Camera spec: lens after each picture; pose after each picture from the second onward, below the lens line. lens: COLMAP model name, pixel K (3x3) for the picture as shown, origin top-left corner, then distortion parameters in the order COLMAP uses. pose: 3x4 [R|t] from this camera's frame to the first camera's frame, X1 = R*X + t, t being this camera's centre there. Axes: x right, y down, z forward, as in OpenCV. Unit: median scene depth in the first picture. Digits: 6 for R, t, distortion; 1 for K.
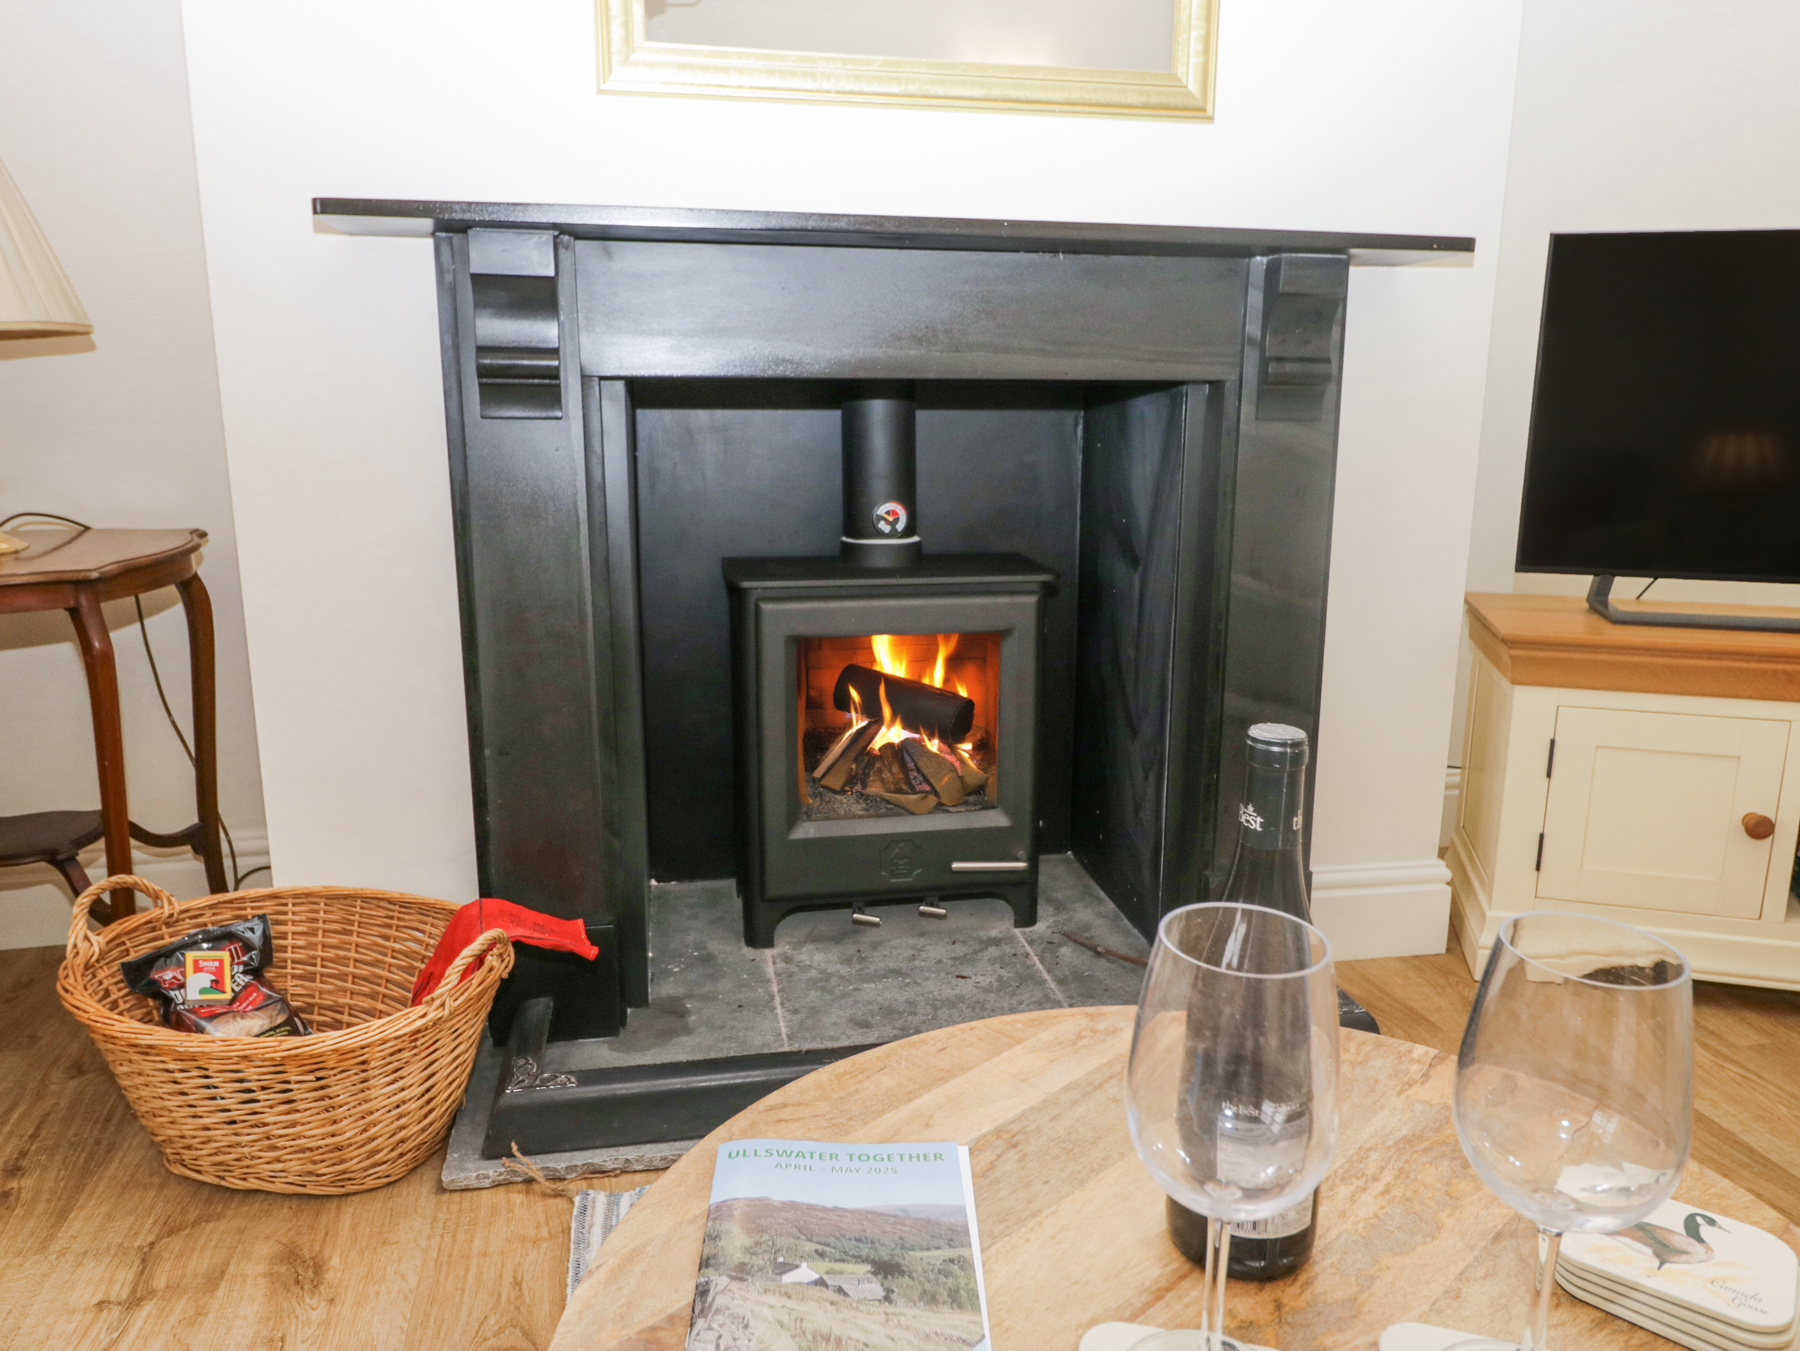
lens RADIAL K [[1236.6, 0, 910.7], [0, 1236.6, 665.0], [0, 0, 1]] dist [-0.000428, -0.003826]
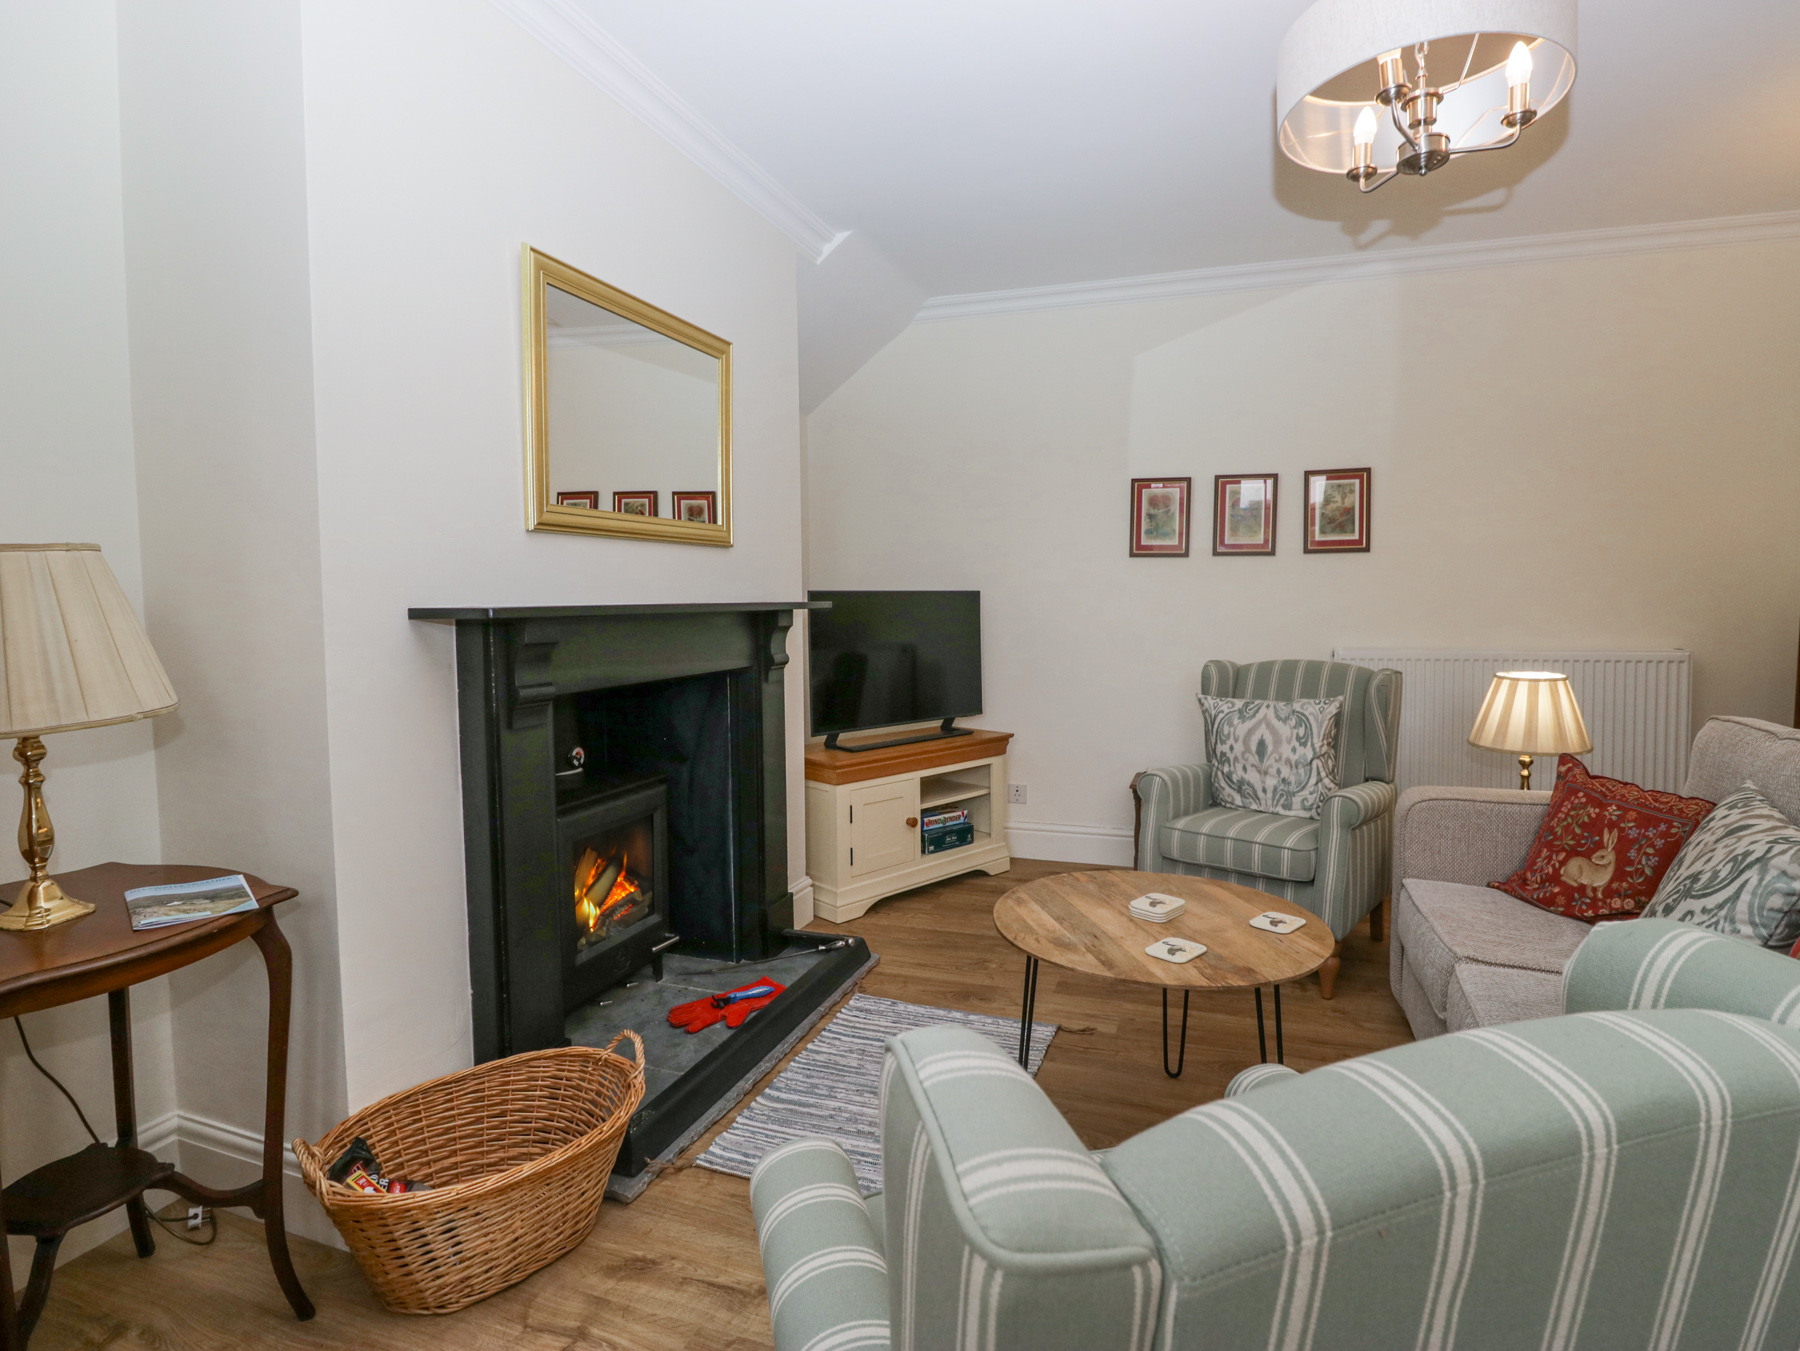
lens RADIAL K [[936.5, 0, 914.7], [0, 936.5, 653.4], [0, 0, 1]] dist [0.003113, -0.015120]
pose [[0.516807, -0.061987, 0.853855, -0.937696], [0.195638, 0.979535, -0.047302, -0.117504], [-0.833449, 0.191492, 0.518357, -0.064152]]
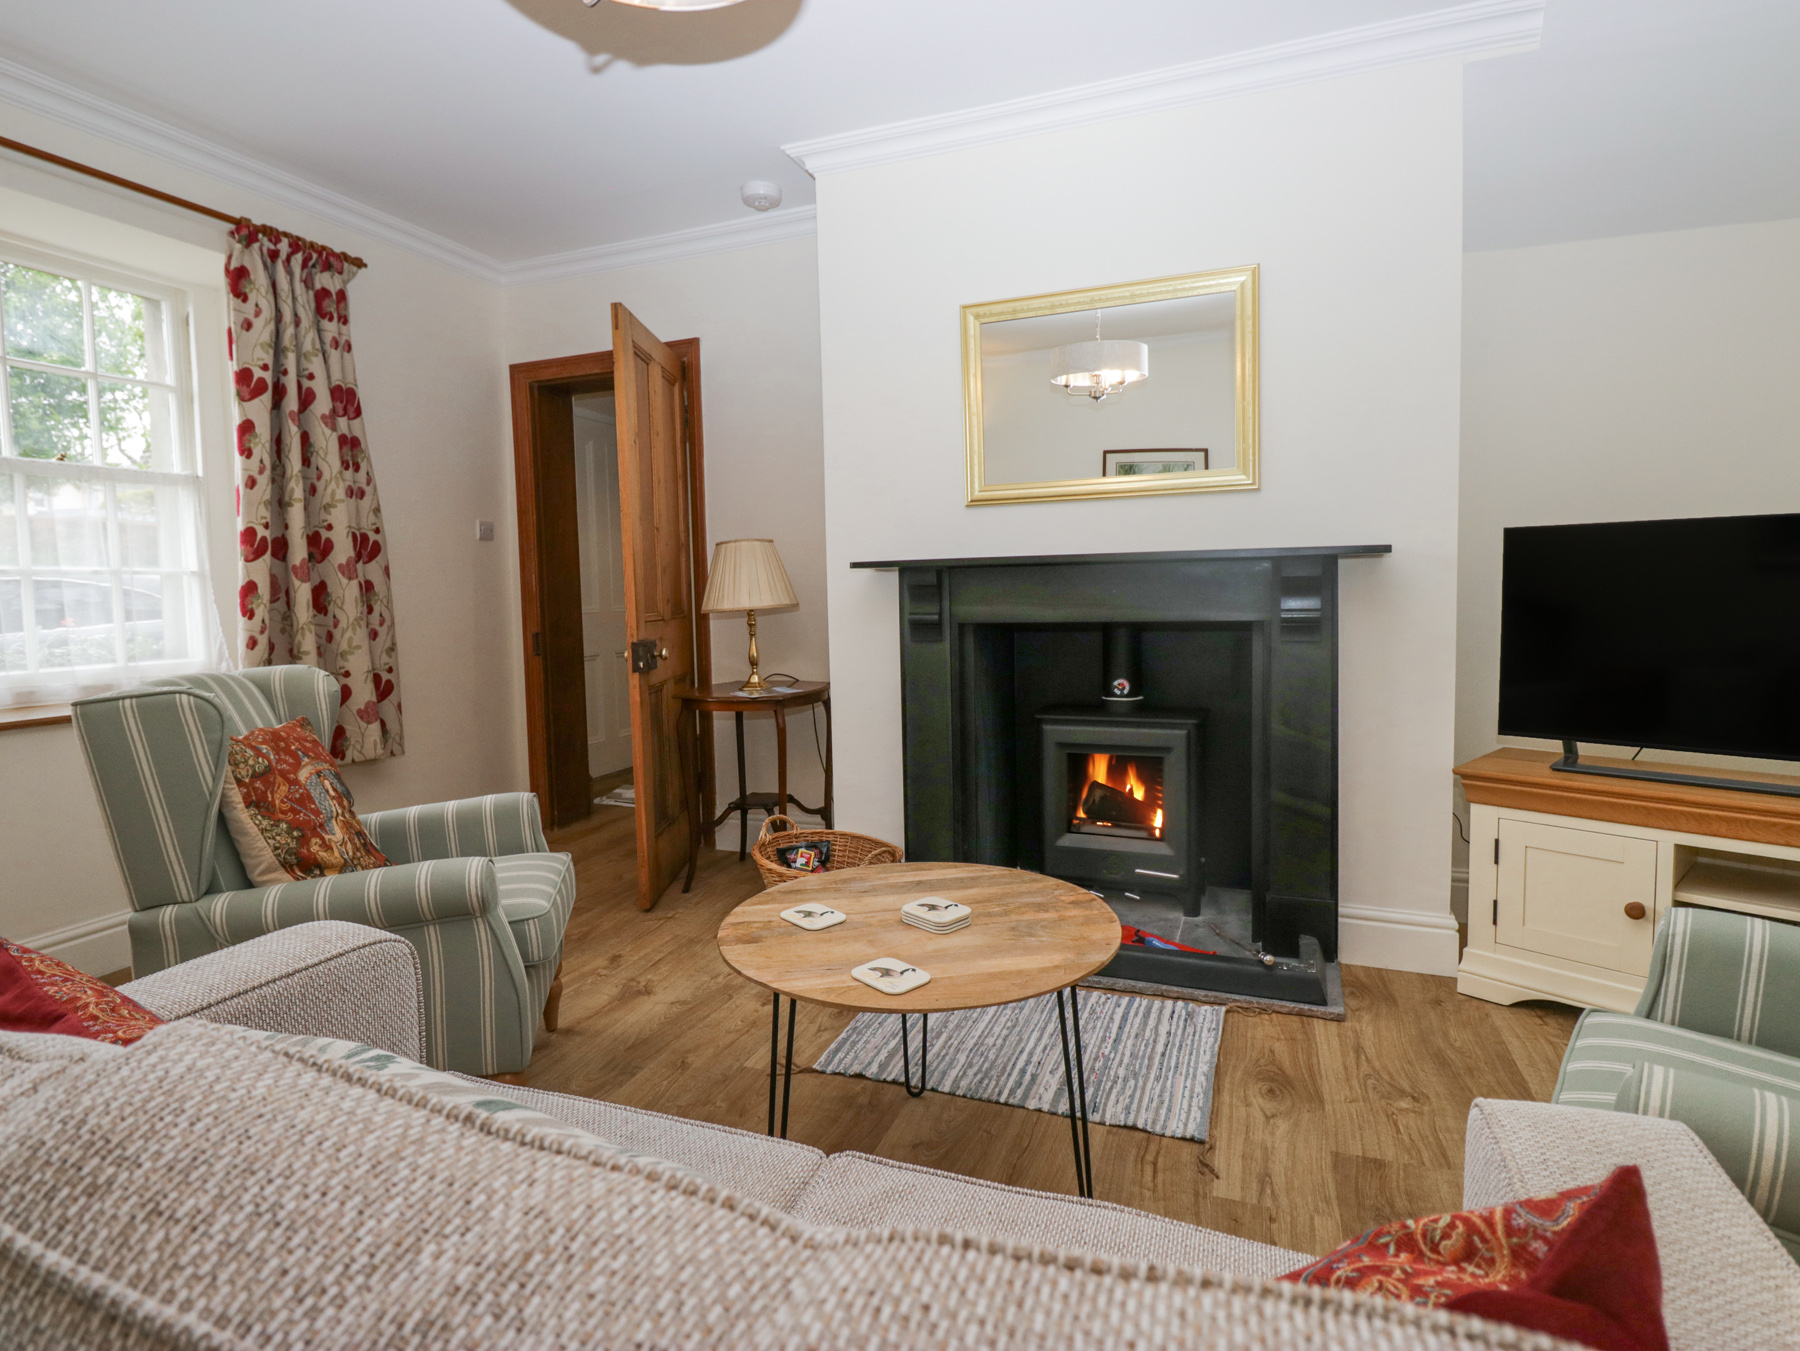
lens RADIAL K [[936.5, 0, 914.7], [0, 936.5, 653.4], [0, 0, 1]] dist [0.003113, -0.015120]
pose [[0.840312, 0.014091, -0.541920, 0.566626], [-0.091747, 0.988938, -0.116551, 0.034272], [0.534283, 0.147659, 0.832309, -0.462070]]
